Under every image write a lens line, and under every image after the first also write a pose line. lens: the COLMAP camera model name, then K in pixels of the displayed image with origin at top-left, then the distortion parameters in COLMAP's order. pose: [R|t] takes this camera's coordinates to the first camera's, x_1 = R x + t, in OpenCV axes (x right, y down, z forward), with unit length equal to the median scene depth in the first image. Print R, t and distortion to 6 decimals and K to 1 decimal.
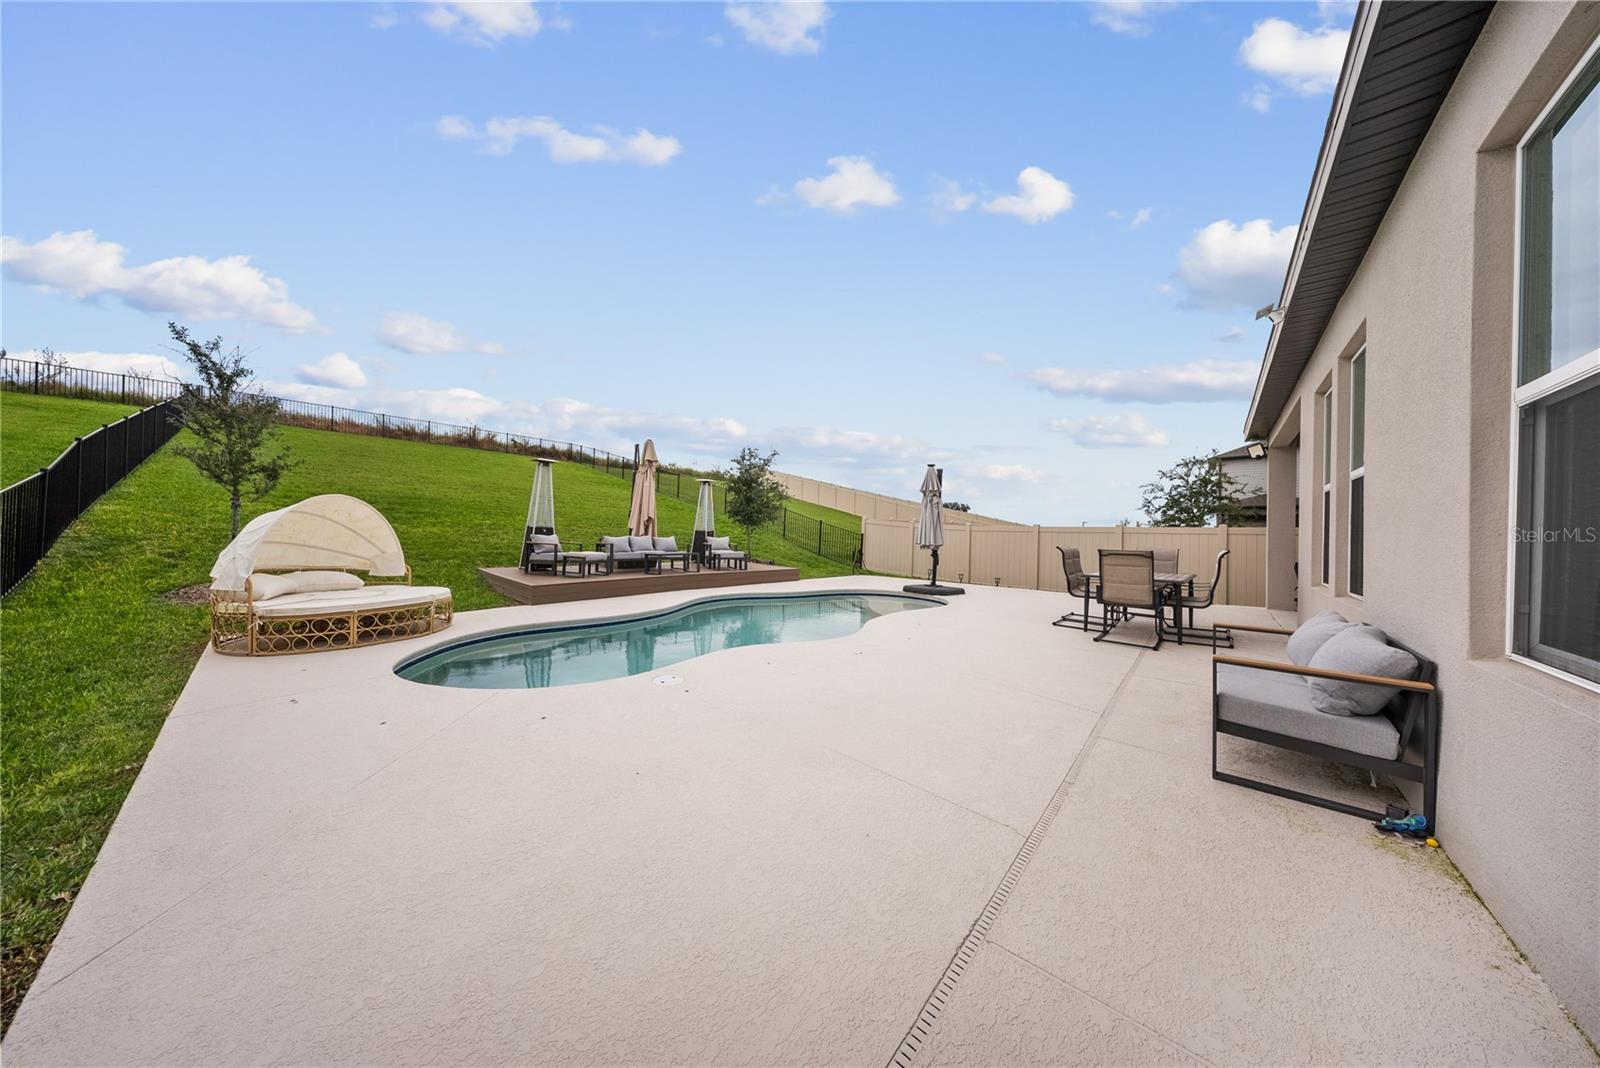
lens RADIAL K [[469.7, 0, 806.7], [0, 469.7, 534.5], [0, 0, 1]] dist [0.000390, -0.000044]
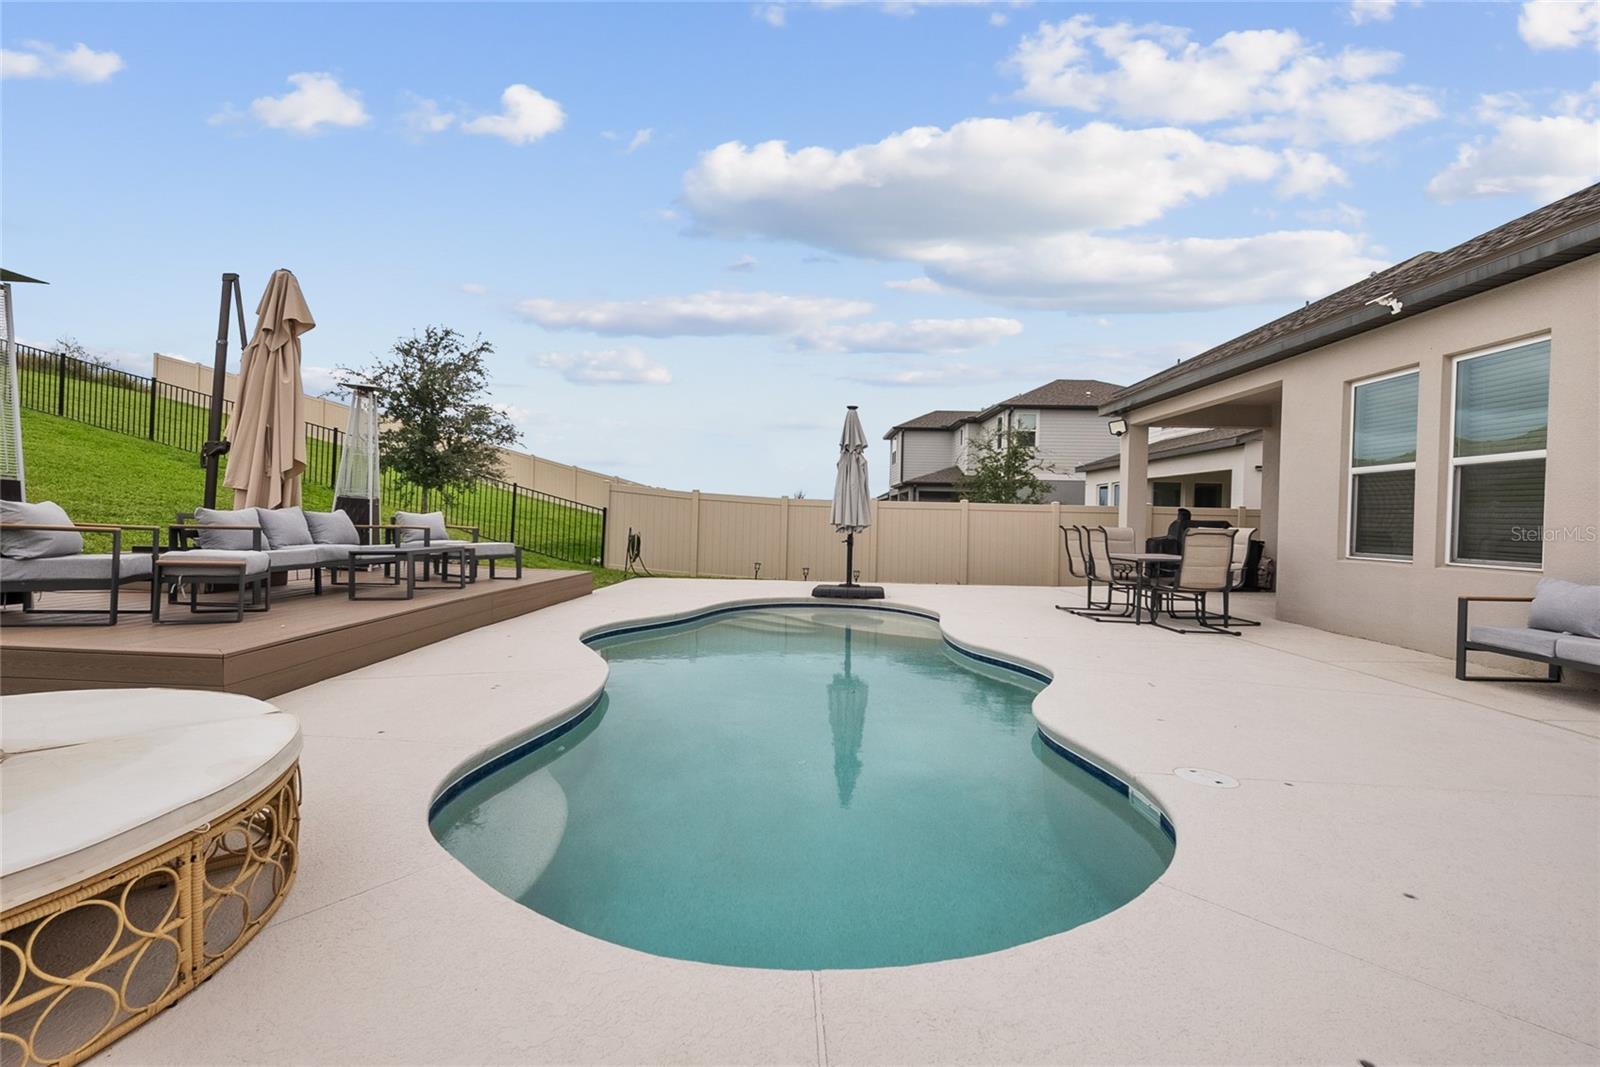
lens RADIAL K [[724.3, 0, 807.7], [0, 724.3, 534.9], [0, 0, 1]] dist [0.000779, 0.000793]
pose [[0.763199, -0.015406, 0.645979, -0.429343], [-0.006790, 0.999469, 0.031859, 0.003156], [-0.646127, -0.028701, 0.762690, 0.243683]]
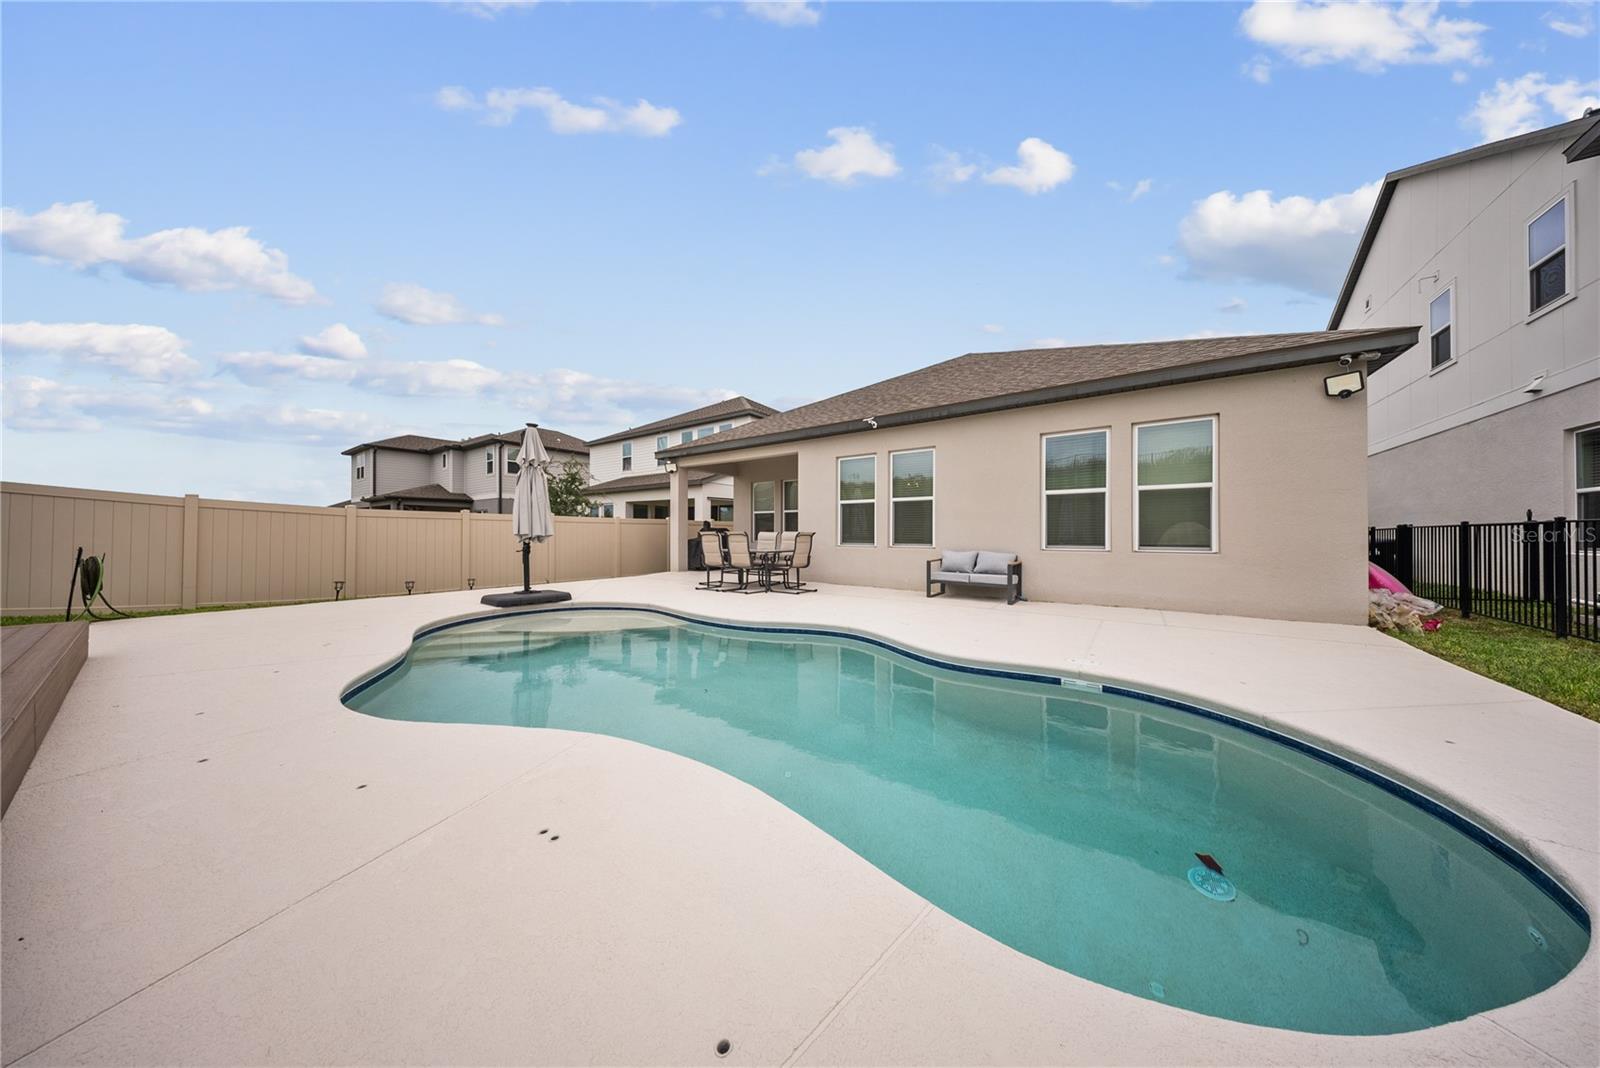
lens RADIAL K [[457.6, 0, 794.6], [0, 457.6, 528.7], [0, 0, 1]] dist [0.000099, 0.000007]
pose [[-0.099112, -0.007989, 0.995044, -0.449886], [-0.003588, 0.999964, 0.007671, 0.004551], [-0.995070, -0.002810, -0.099137, 0.635321]]
